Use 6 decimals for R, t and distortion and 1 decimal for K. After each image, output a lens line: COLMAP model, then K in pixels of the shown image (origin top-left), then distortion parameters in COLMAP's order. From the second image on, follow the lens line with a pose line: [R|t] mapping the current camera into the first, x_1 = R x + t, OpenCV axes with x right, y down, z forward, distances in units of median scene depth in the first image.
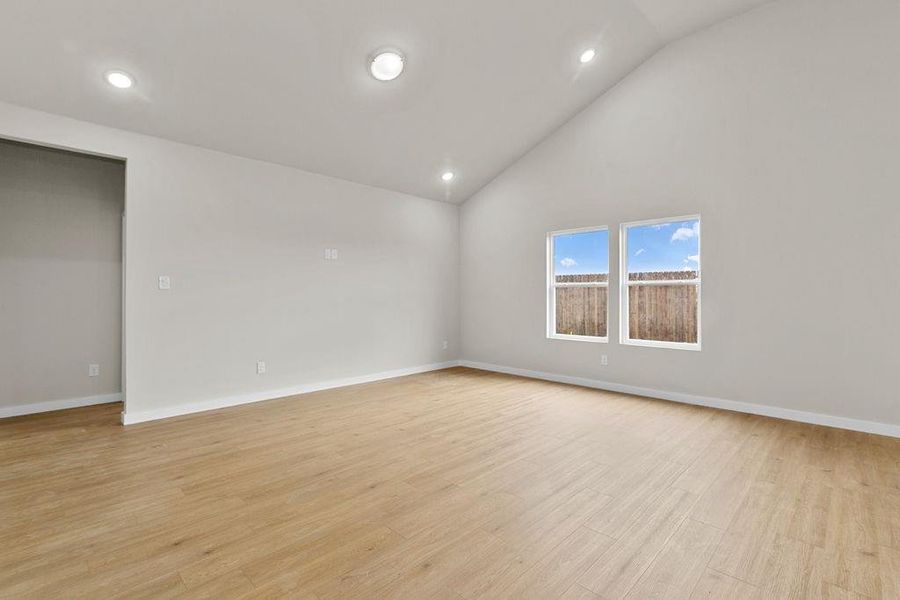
lens RADIAL K [[410.1, 0, 437.1], [0, 410.1, 292.1], [0, 0, 1]] dist [-0.000001, 0.000000]
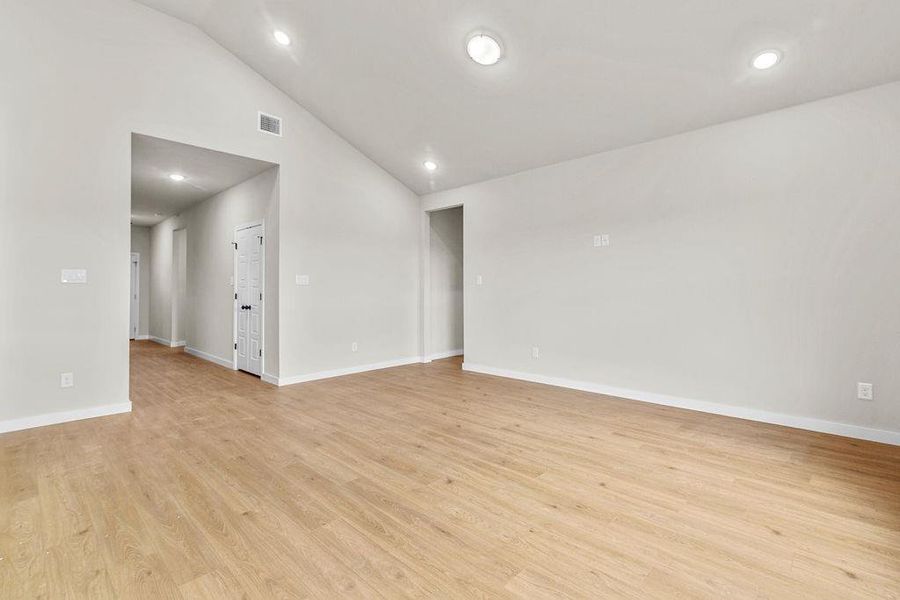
lens RADIAL K [[410.1, 0, 437.1], [0, 410.1, 292.1], [0, 0, 1]] dist [-0.000001, 0.000000]
pose [[0.032857, 0.011332, -0.999396, 0.853118], [0.025638, 0.999597, 0.012177, -0.006640], [0.999131, -0.026023, 0.032554, 0.862604]]
